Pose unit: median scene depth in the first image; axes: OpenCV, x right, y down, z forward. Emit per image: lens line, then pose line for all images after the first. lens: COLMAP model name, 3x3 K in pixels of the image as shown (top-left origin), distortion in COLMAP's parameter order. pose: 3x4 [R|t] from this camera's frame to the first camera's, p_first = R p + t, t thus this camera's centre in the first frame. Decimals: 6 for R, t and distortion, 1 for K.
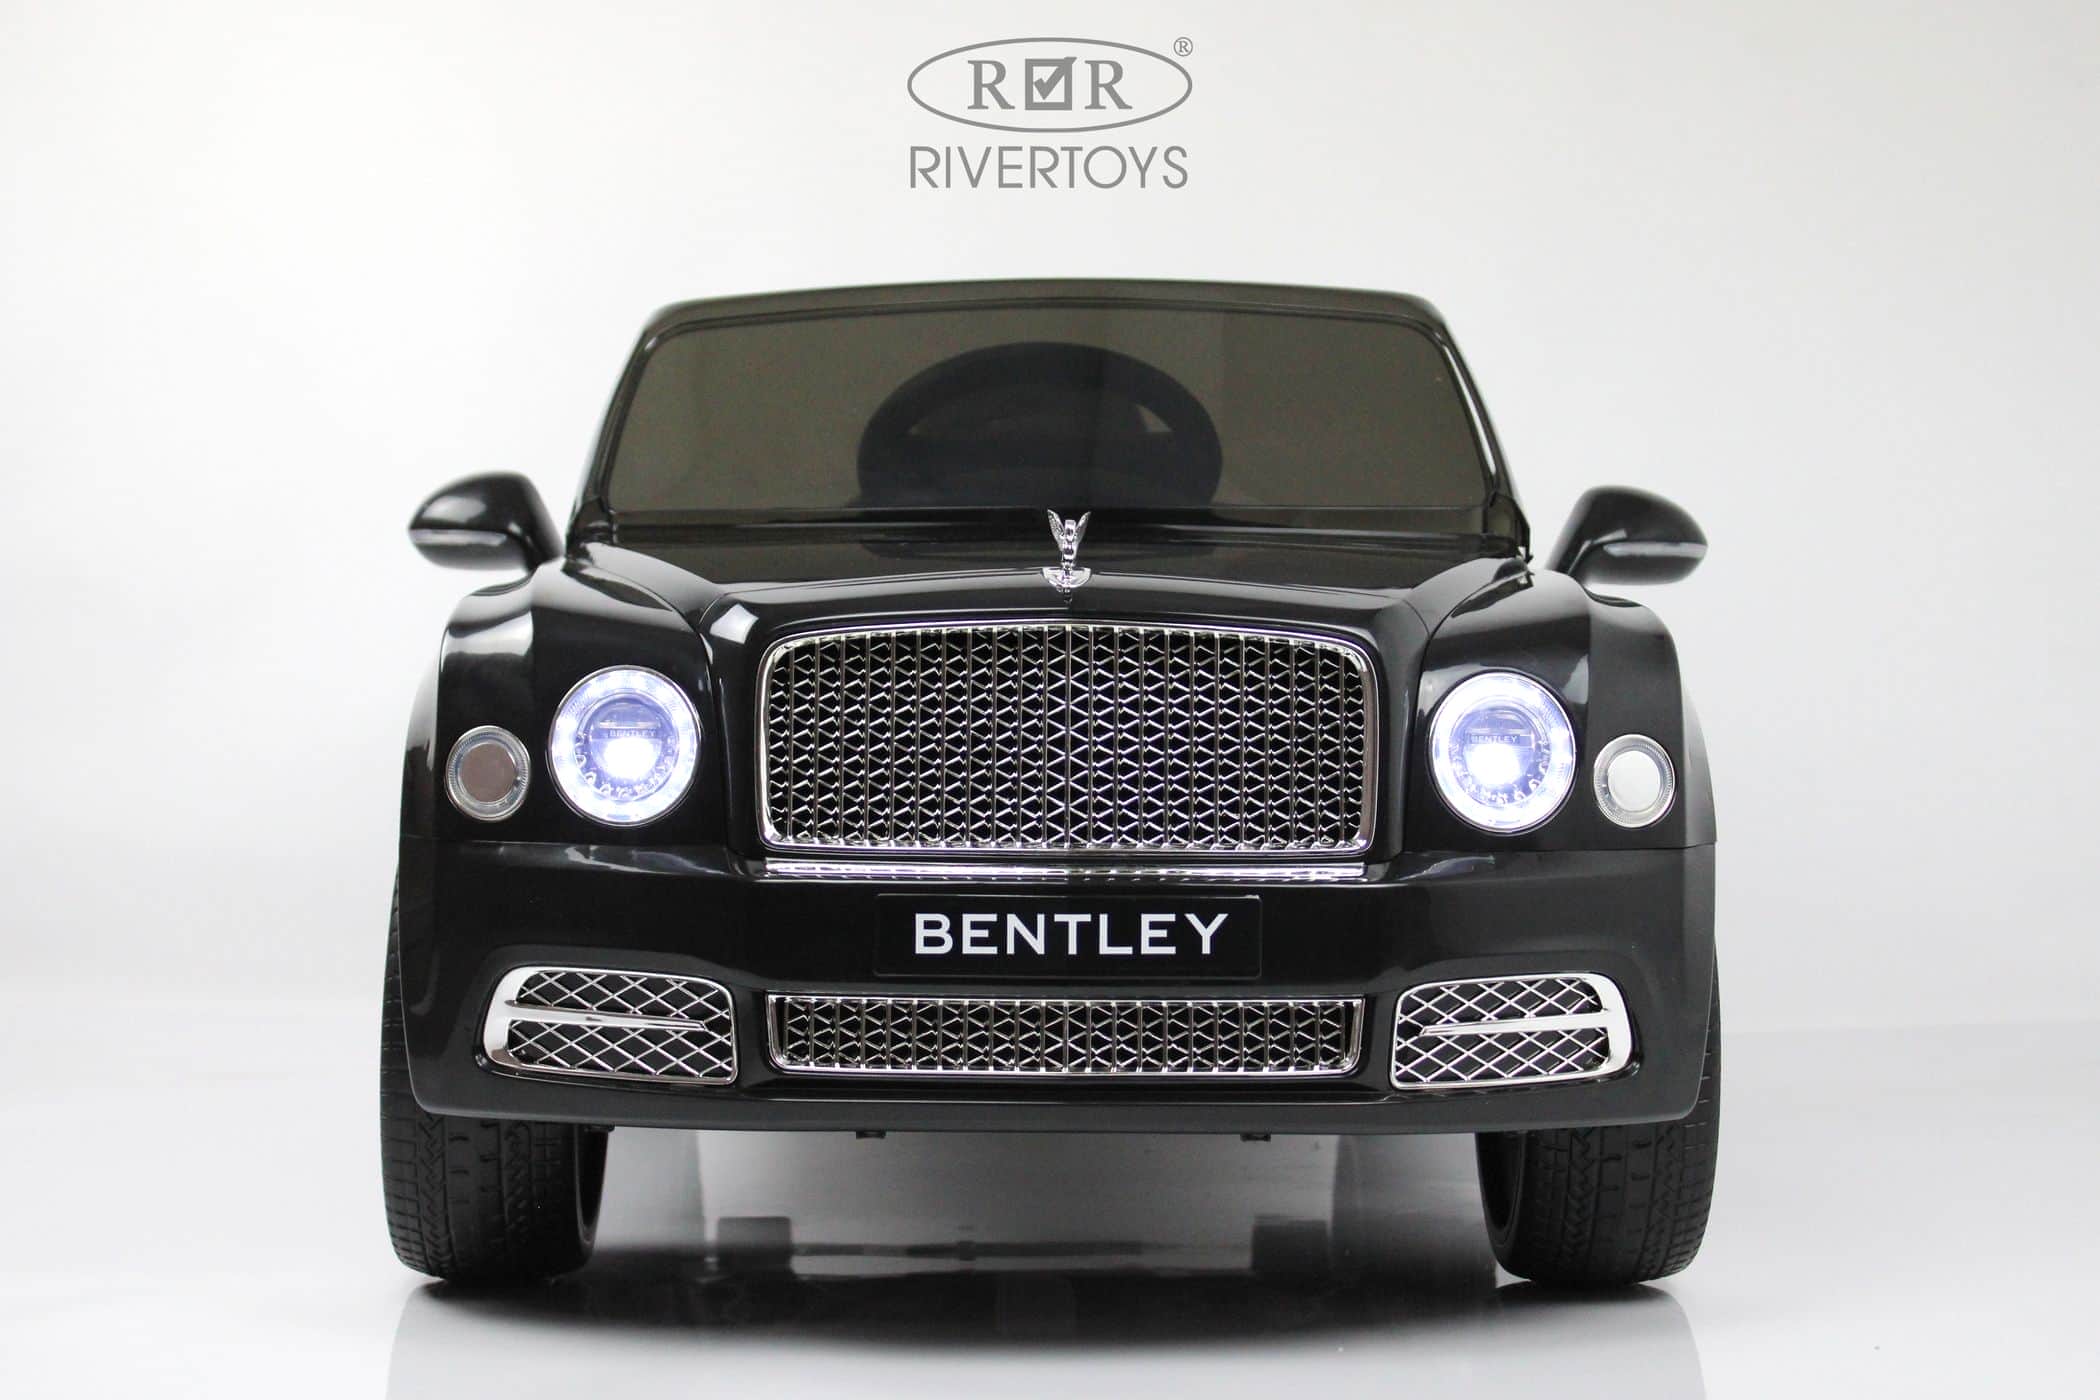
lens RADIAL K [[3374.5, 0, 1050.6], [0, 3374.5, 692.9], [0, 0, 1]] dist [-0.061102, 0.000000]
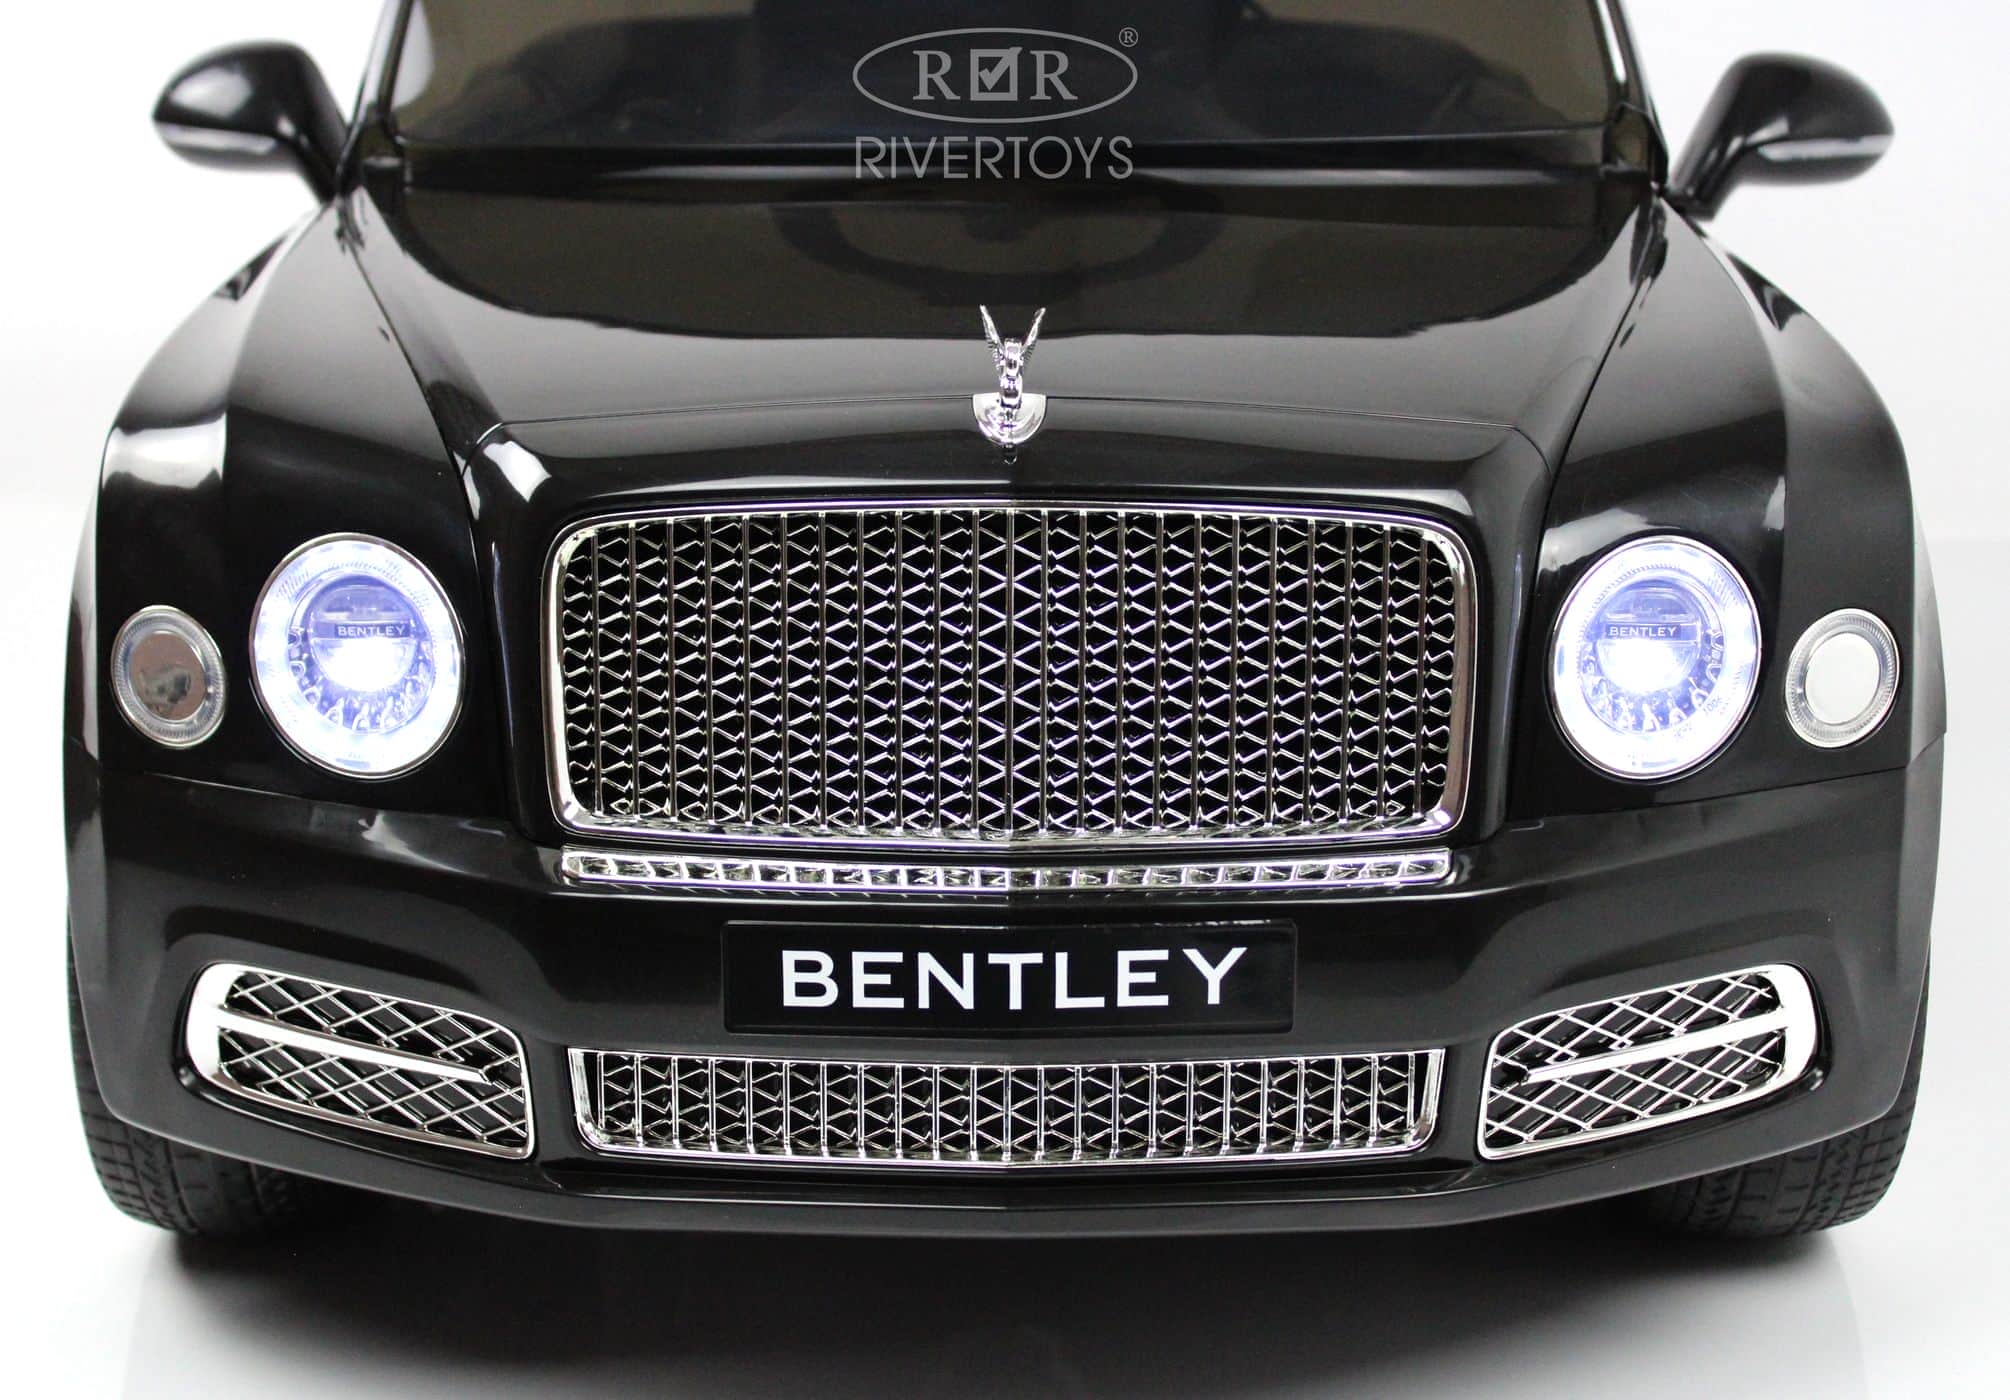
lens RADIAL K [[3303.2, 0, 1011.7], [0, 3303.2, 698.1], [0, 0, 1]] dist [-0.086212, 0.000000]
pose [[0.999891, 0.000096, -0.014758, 0.014916], [0.003565, 0.968789, 0.247863, -0.141039], [0.014321, -0.247889, 0.968683, 0.362838]]
